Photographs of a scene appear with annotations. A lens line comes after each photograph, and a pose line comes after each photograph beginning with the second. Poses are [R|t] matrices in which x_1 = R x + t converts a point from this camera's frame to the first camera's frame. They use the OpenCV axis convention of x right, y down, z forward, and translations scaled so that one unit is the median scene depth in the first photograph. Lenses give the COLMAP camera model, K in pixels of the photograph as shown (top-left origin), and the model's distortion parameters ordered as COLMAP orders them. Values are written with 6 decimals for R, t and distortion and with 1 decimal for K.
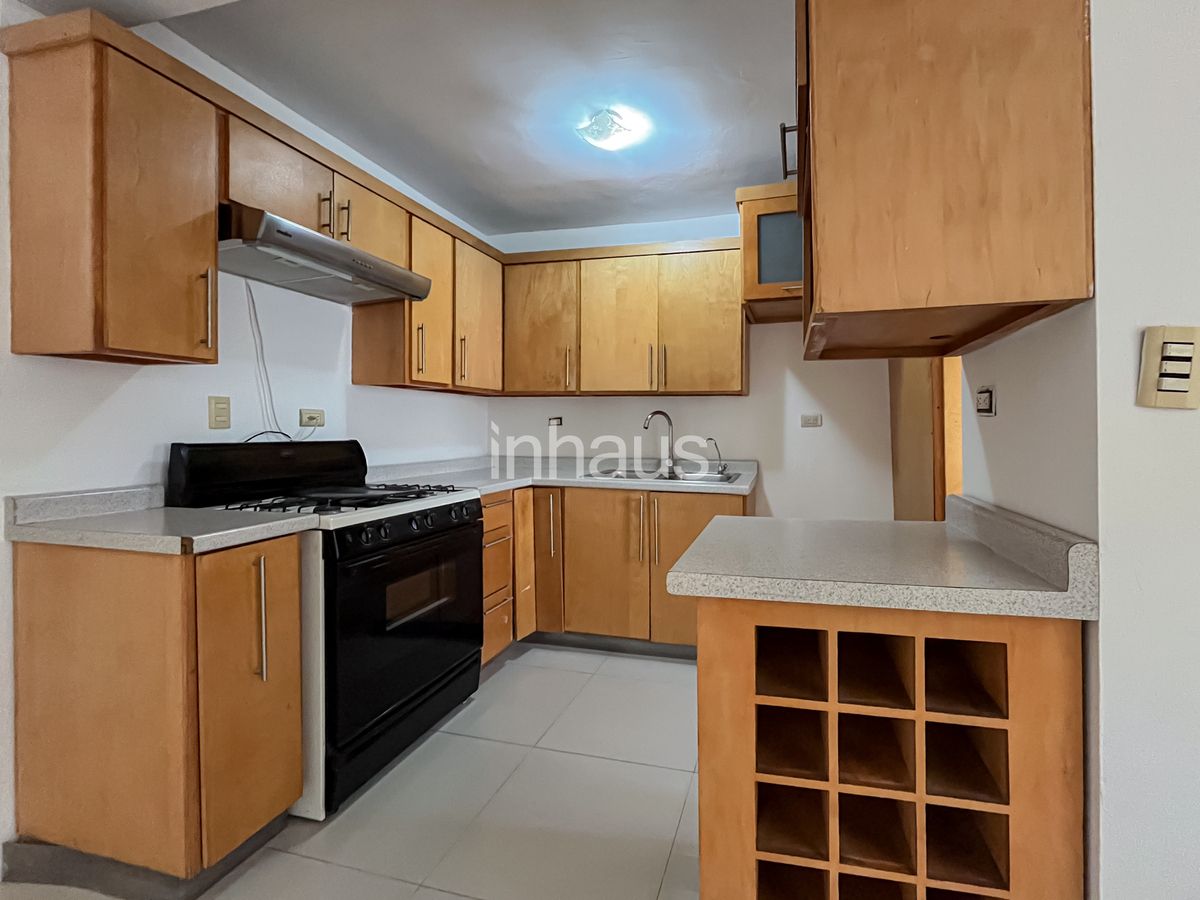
lens RADIAL K [[403.6, 0, 602.0], [0, 403.6, 456.8], [0, 0, 1]] dist [0.000359, -0.000033]
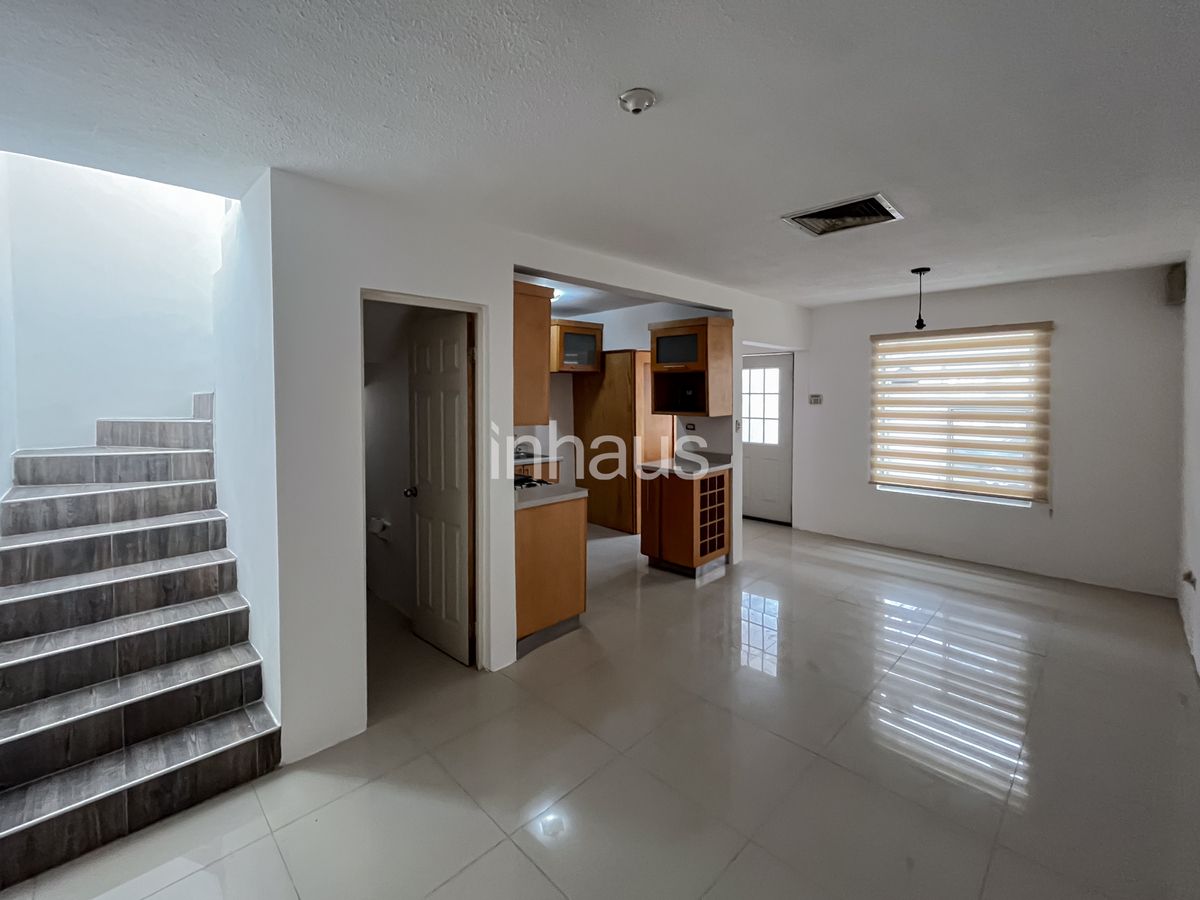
lens RADIAL K [[515.9, 0, 604.5], [0, 515.9, 450.9], [0, 0, 1]] dist [0.000369, -0.000003]
pose [[0.519858, -0.089735, 0.849526, -2.484158], [0.012794, 0.995174, 0.097291, -0.247116], [-0.854157, -0.039709, 0.518497, -0.541736]]
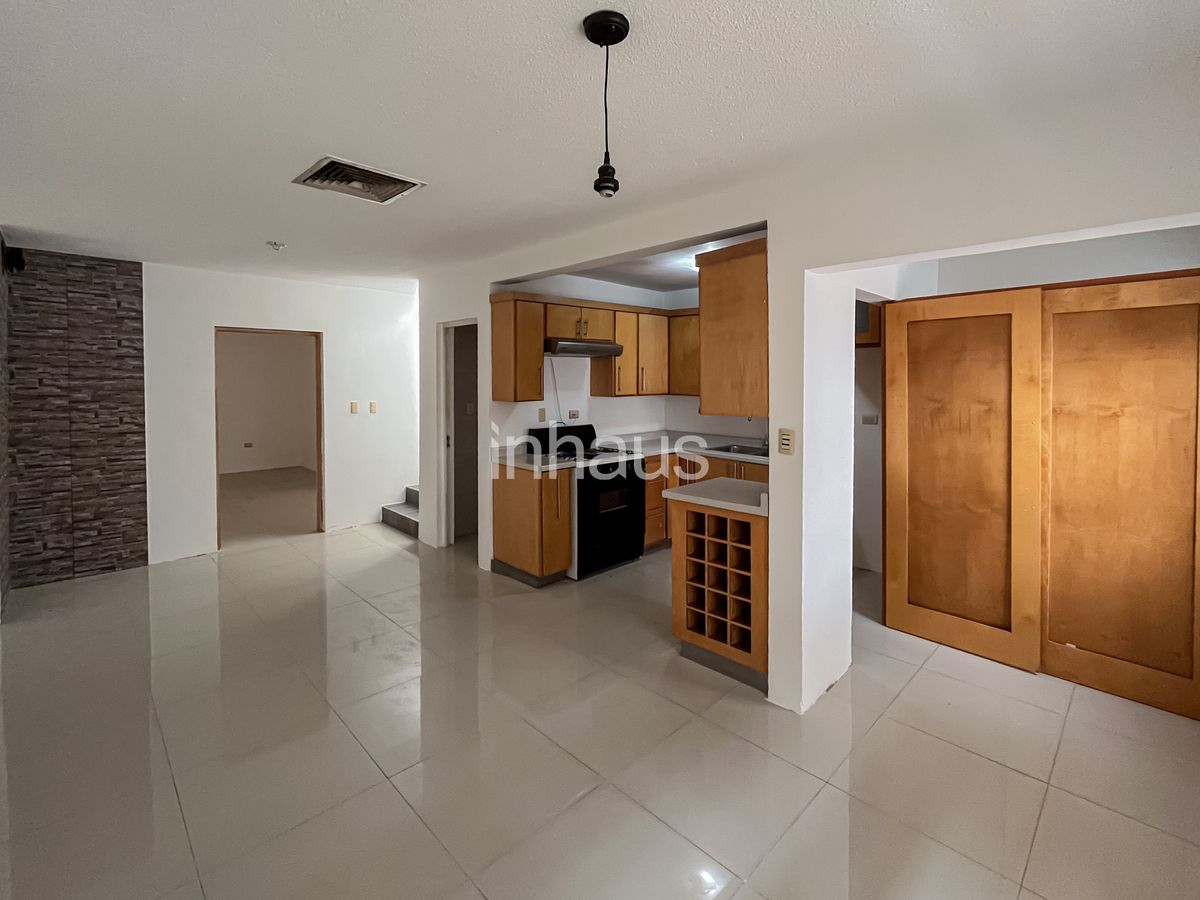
lens RADIAL K [[515.9, 0, 604.5], [0, 515.9, 450.9], [0, 0, 1]] dist [0.000369, -0.000003]
pose [[0.841194, 0.070139, -0.536166, 0.878872], [-0.008825, 0.993201, 0.116080, -0.223661], [0.540662, -0.092914, 0.836093, -1.189812]]
